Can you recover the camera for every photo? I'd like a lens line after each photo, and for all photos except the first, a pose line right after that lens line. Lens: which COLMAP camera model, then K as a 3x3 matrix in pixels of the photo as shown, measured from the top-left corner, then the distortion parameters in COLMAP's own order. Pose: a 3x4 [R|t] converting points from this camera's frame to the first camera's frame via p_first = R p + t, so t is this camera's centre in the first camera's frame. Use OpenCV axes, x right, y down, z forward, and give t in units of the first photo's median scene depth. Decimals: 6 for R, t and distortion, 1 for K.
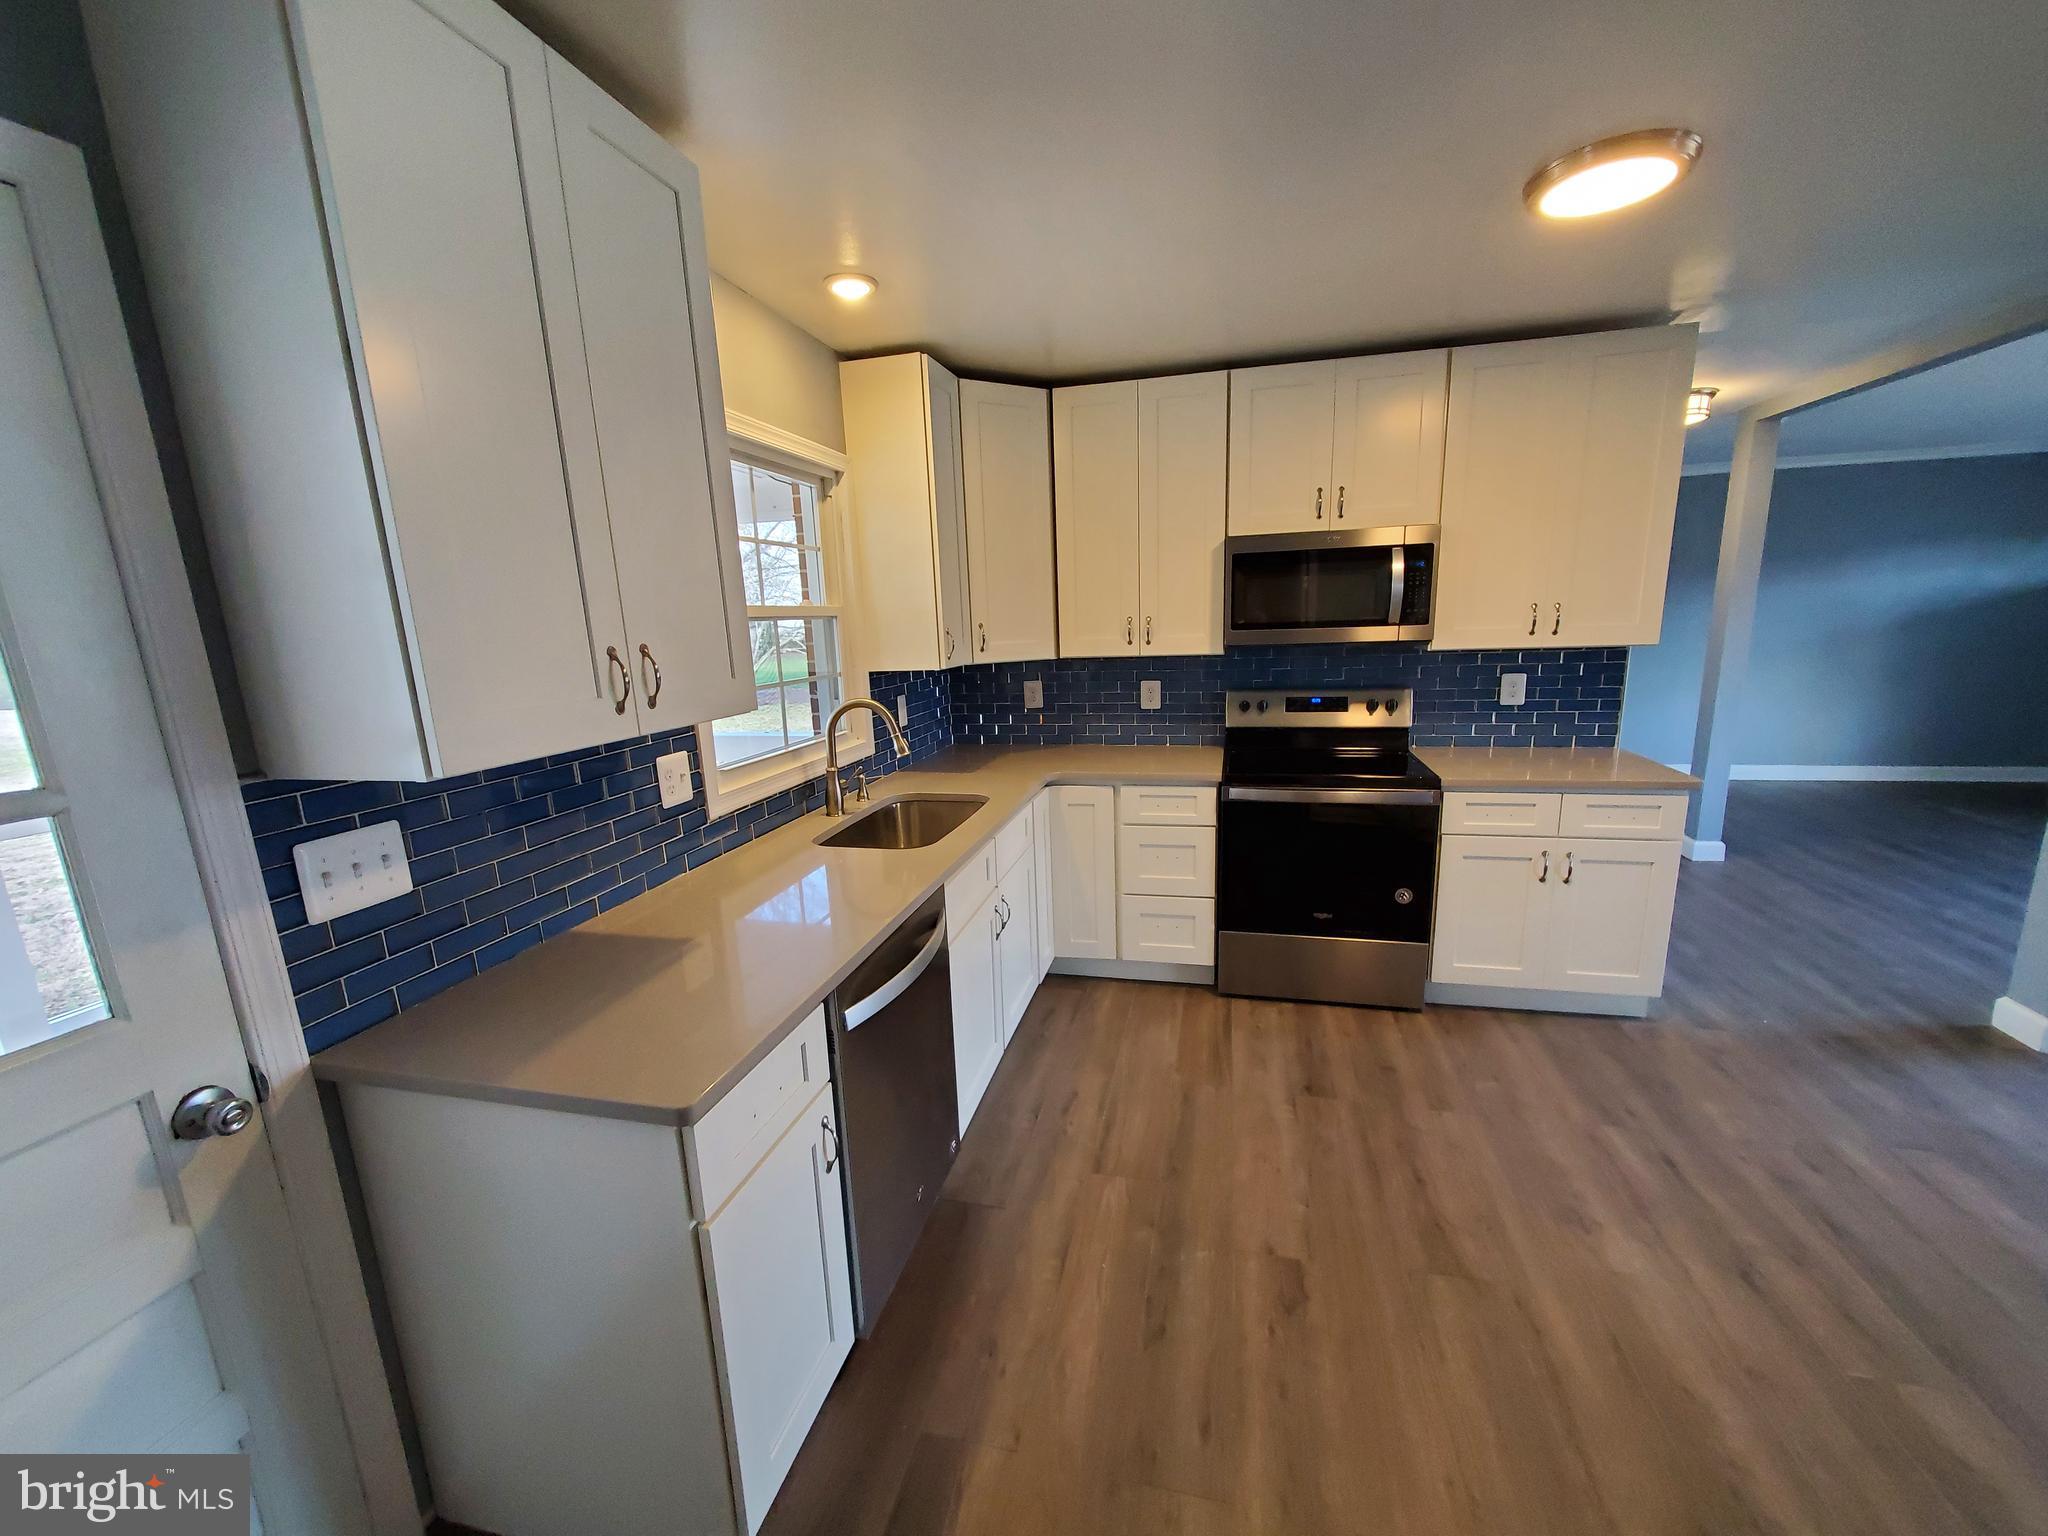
lens RADIAL K [[807.5, 0, 1033.0], [0, 807.5, 788.0], [0, 0, 1]] dist [0.007600, -0.001716]
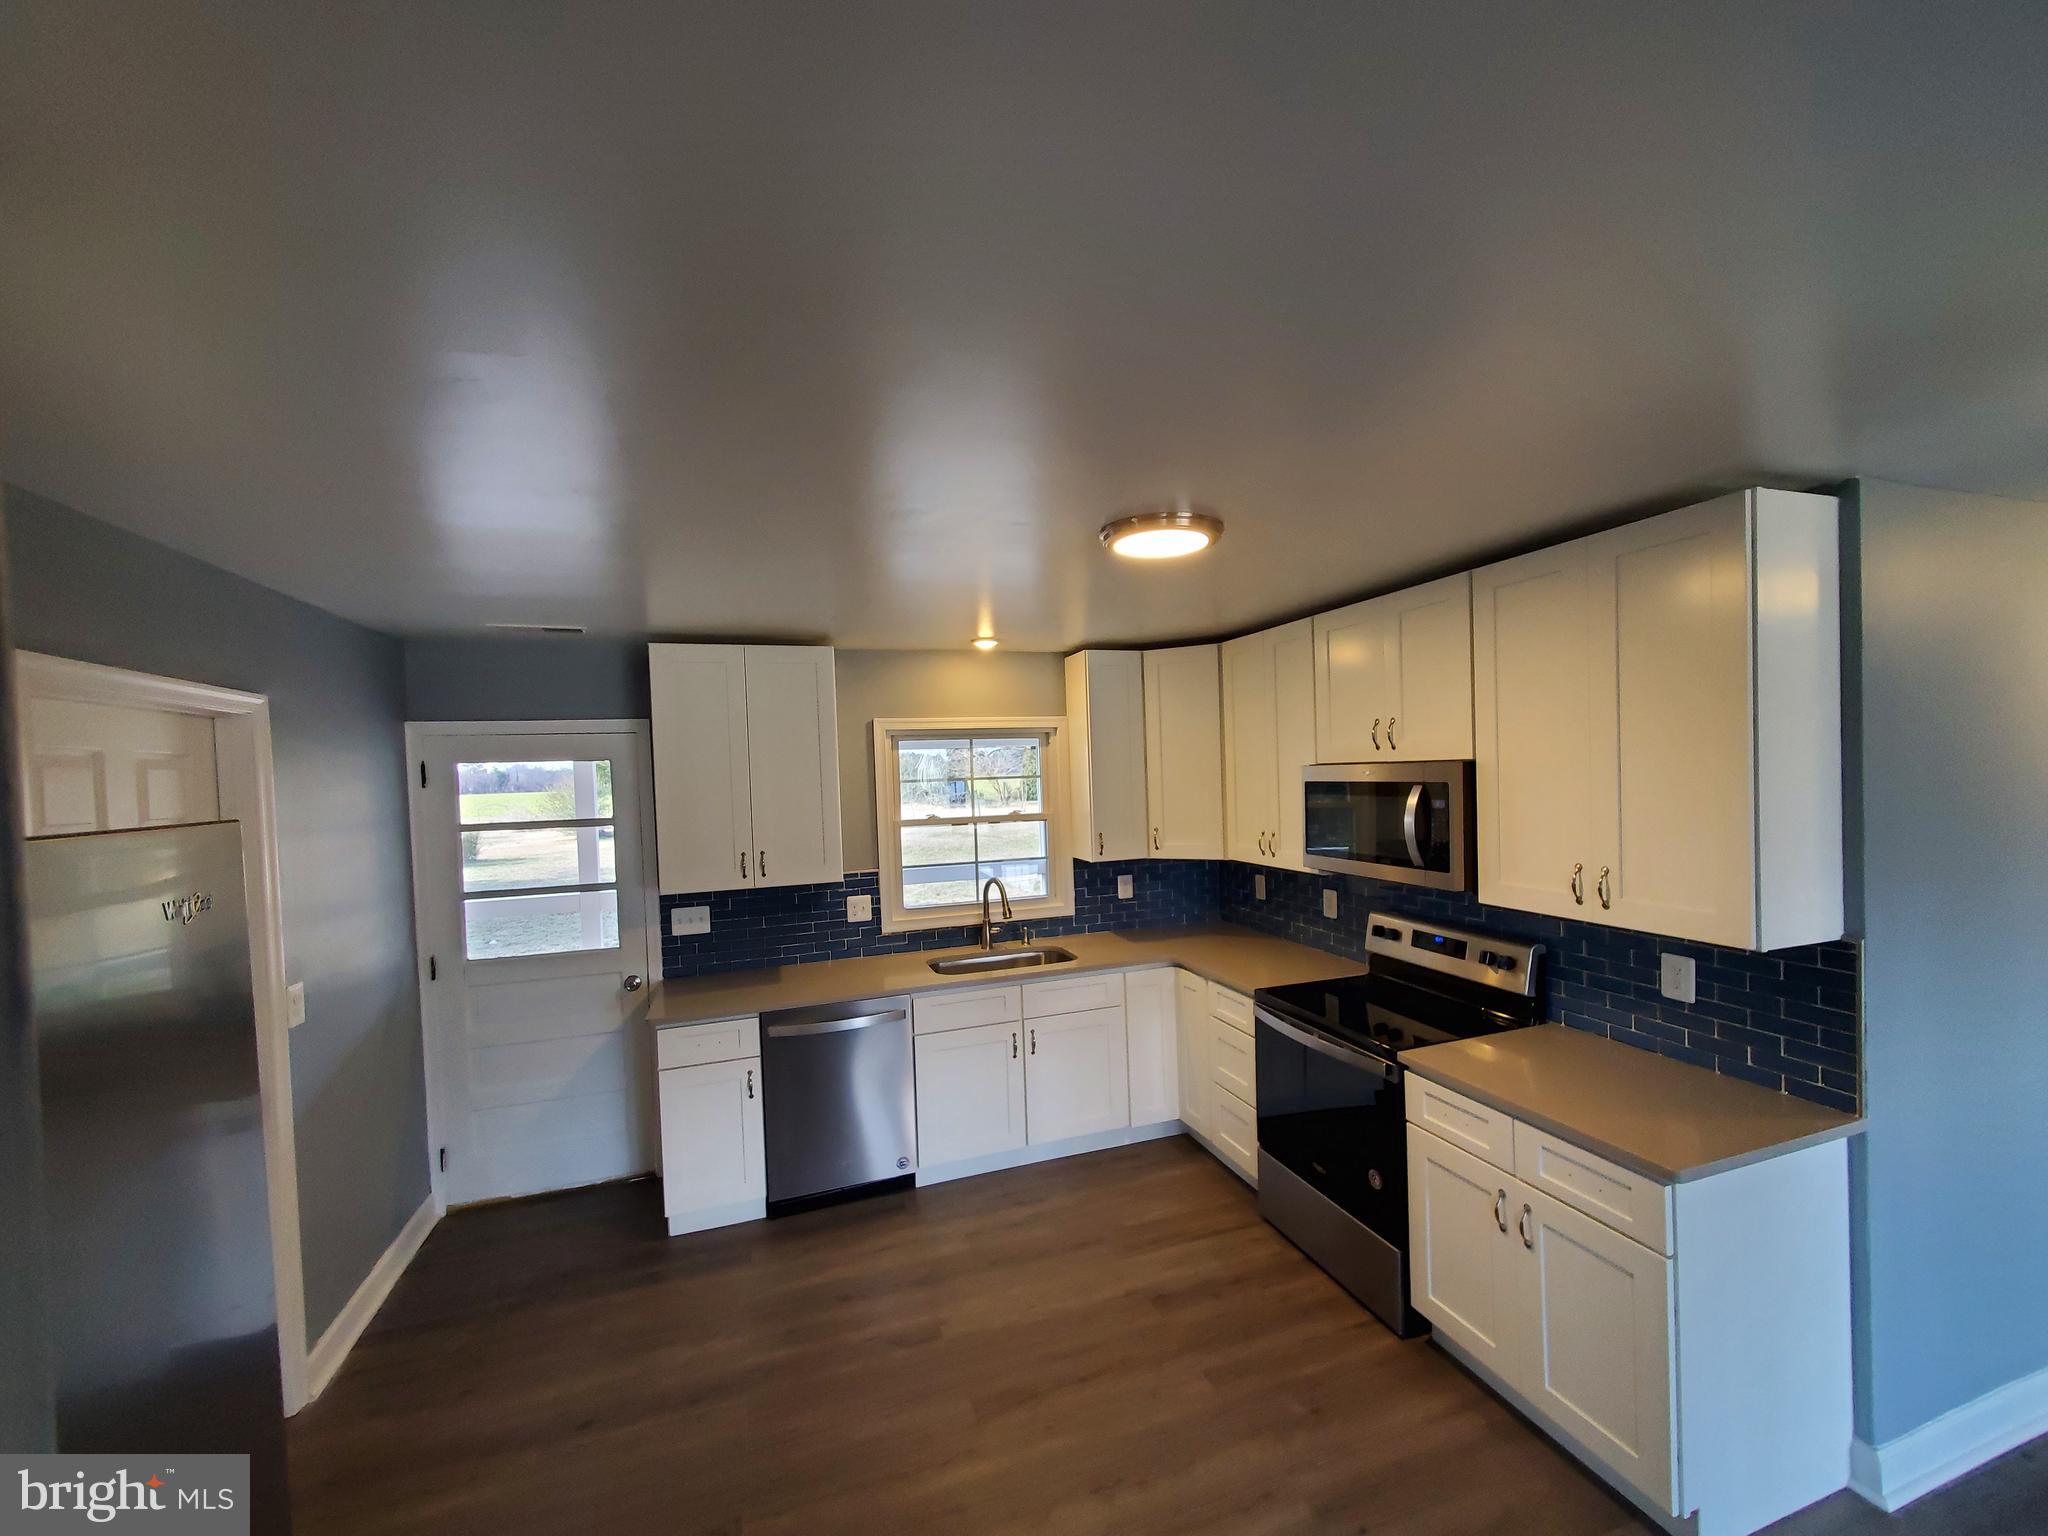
lens RADIAL K [[807.5, 0, 1036.3], [0, 807.5, 784.9], [0, 0, 1]] dist [0.007600, -0.001716]
pose [[0.542642, 0.032789, -0.839324, 1.084070], [-0.162464, 0.984466, -0.066578, -0.185443], [0.824103, 0.172488, 0.539539, 0.171942]]
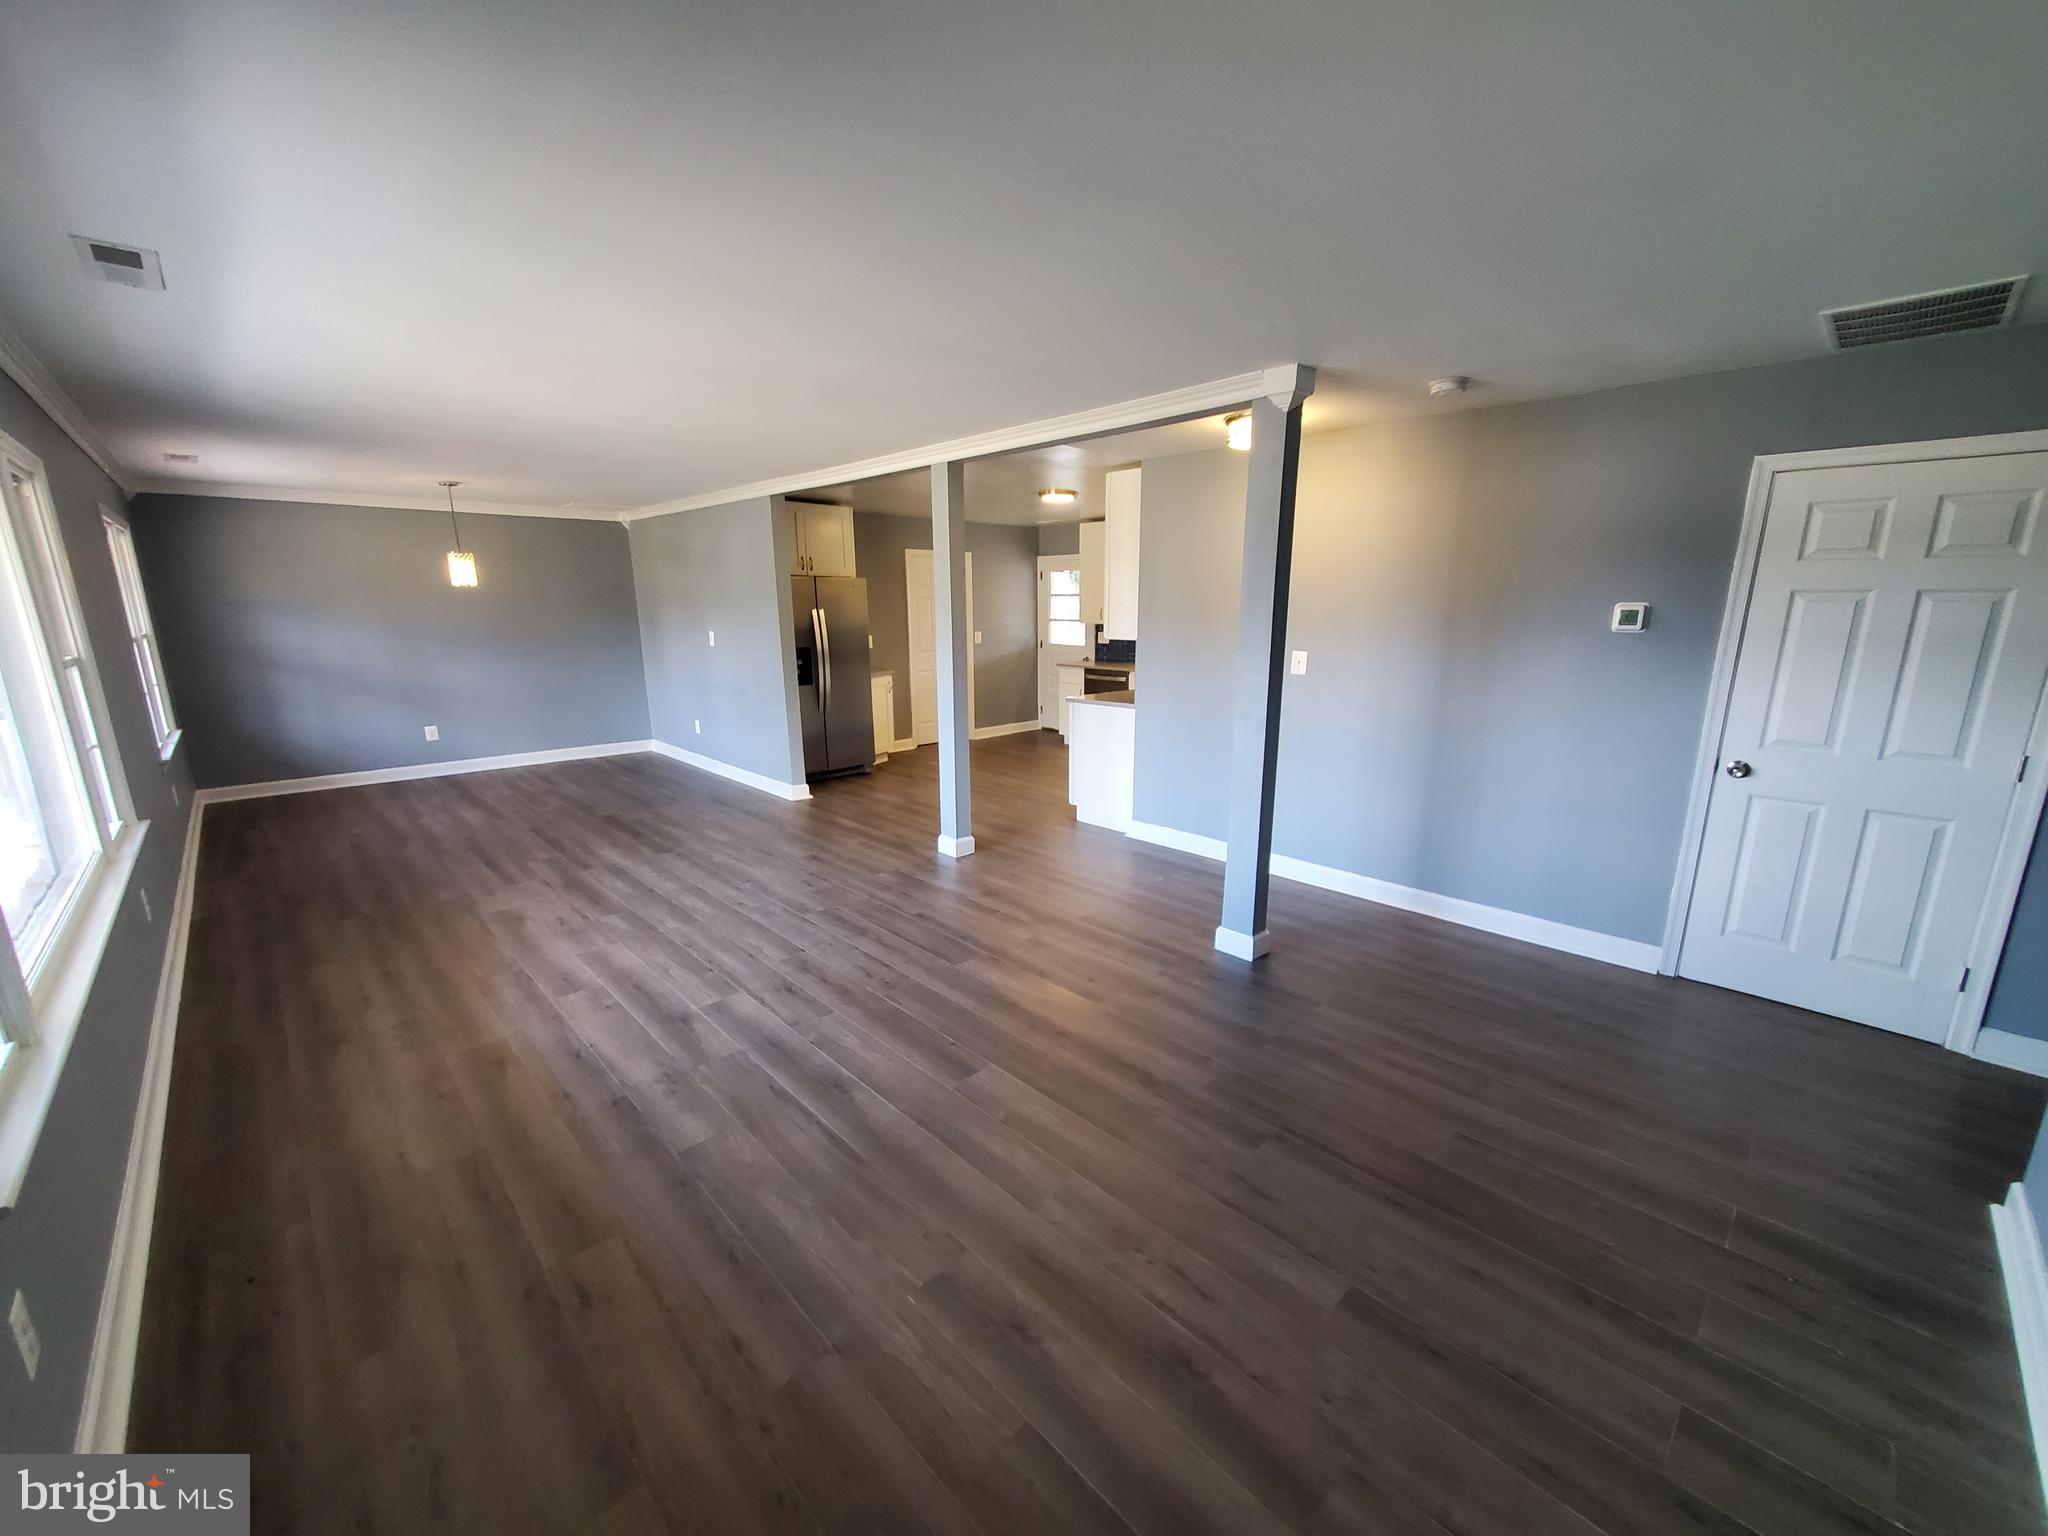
lens RADIAL K [[807.5, 0, 1030.1], [0, 807.5, 782.2], [0, 0, 1]] dist [0.007600, -0.001716]
pose [[-0.544532, 0.219428, -0.809529, 2.654740], [-0.149164, 0.924451, 0.350914, -0.534035], [0.825370, 0.311837, -0.470662, 2.005225]]
